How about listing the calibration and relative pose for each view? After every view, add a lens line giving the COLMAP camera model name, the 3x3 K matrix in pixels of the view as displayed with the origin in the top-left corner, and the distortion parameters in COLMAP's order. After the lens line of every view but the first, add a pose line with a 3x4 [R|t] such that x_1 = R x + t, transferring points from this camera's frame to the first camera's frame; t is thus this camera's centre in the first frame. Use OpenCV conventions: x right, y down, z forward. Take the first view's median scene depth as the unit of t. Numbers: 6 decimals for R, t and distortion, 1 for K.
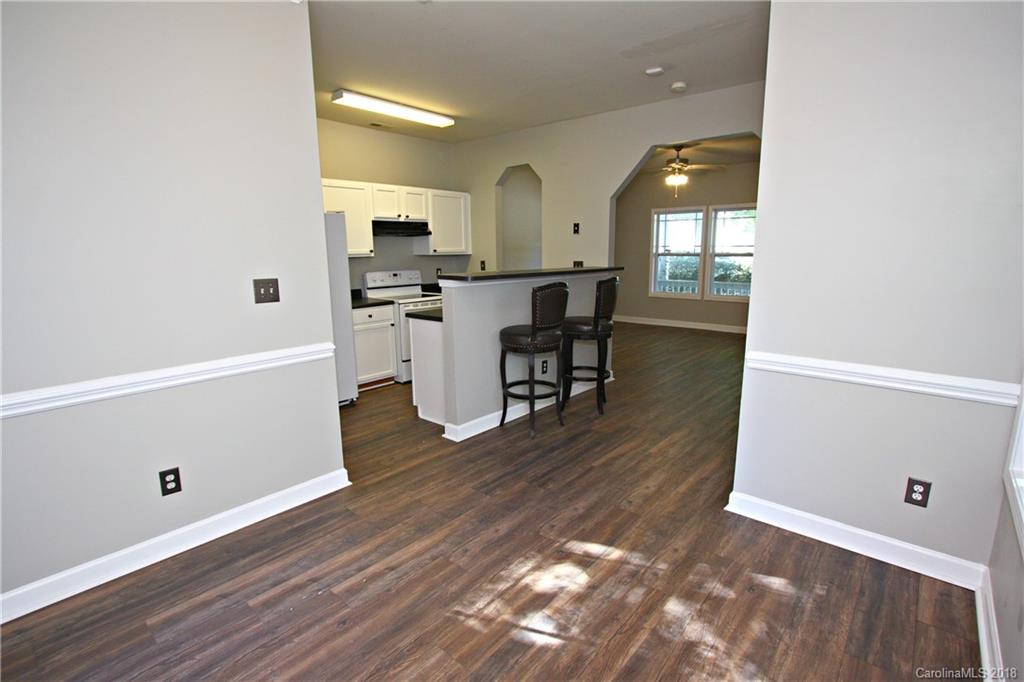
lens RADIAL K [[484.6, 0, 516.1], [0, 484.6, 343.0], [0, 0, 1]] dist [-0.015042, -0.000379]
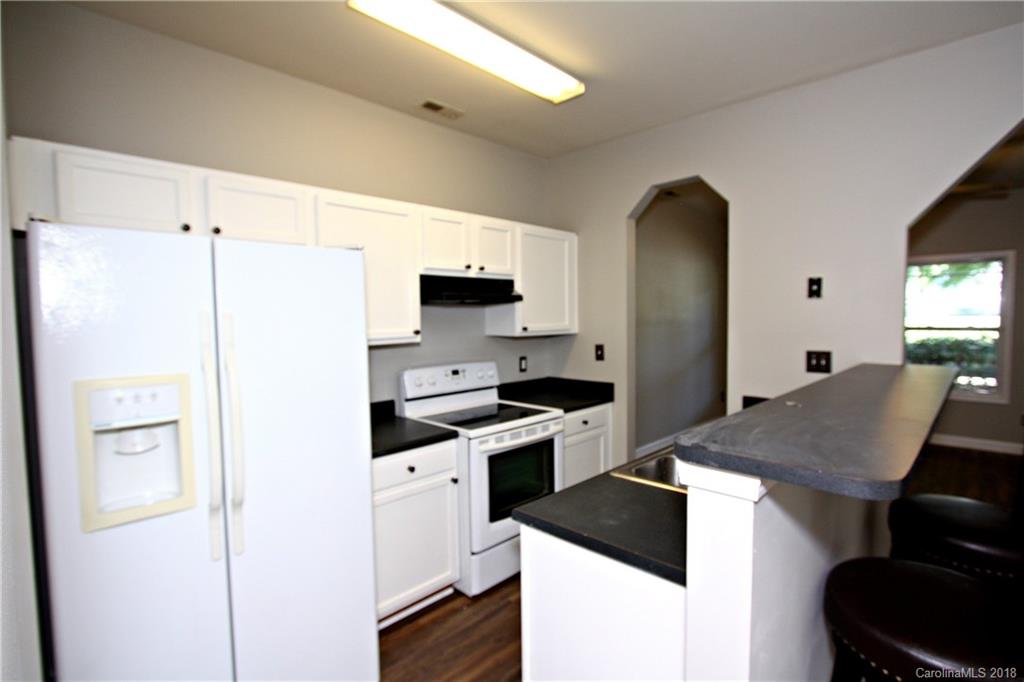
lens RADIAL K [[484.6, 0, 516.1], [0, 484.6, 343.0], [0, 0, 1]] dist [-0.015042, -0.000379]
pose [[0.998310, 0.000317, -0.058120, -0.161202], [-0.008265, 0.990597, -0.136560, -0.107207], [0.057530, 0.136809, 0.988925, 0.489854]]
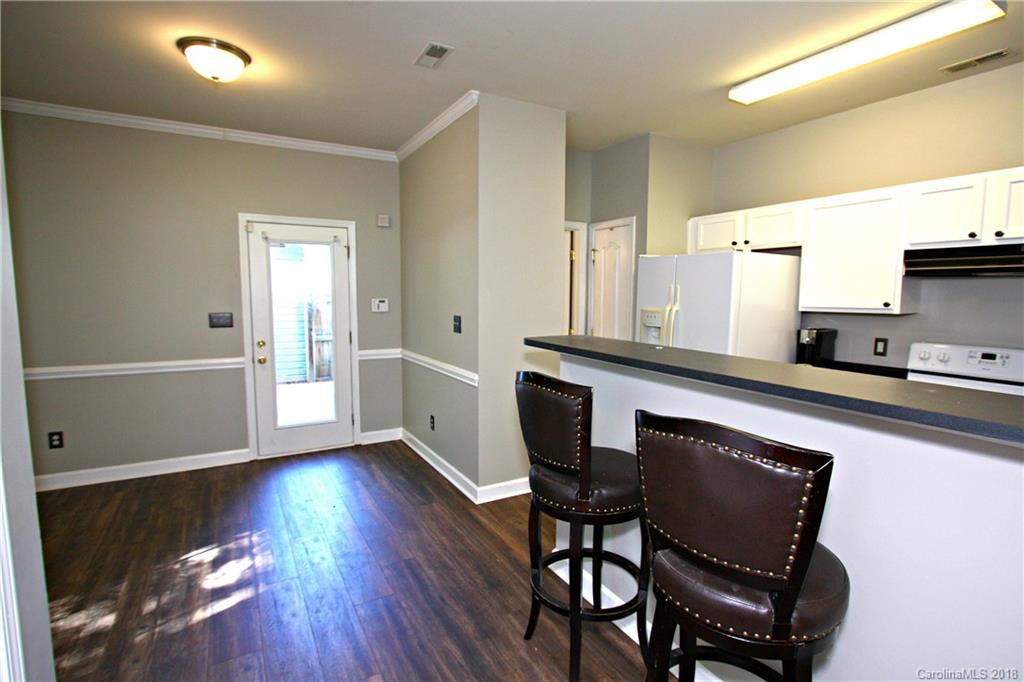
lens RADIAL K [[484.6, 0, 516.1], [0, 484.6, 343.0], [0, 0, 1]] dist [-0.015042, -0.000379]
pose [[-0.311496, 0.107228, -0.944178, 0.371268], [-0.188594, 0.966871, 0.172024, -0.159322], [0.931344, 0.231652, -0.280954, 0.755546]]
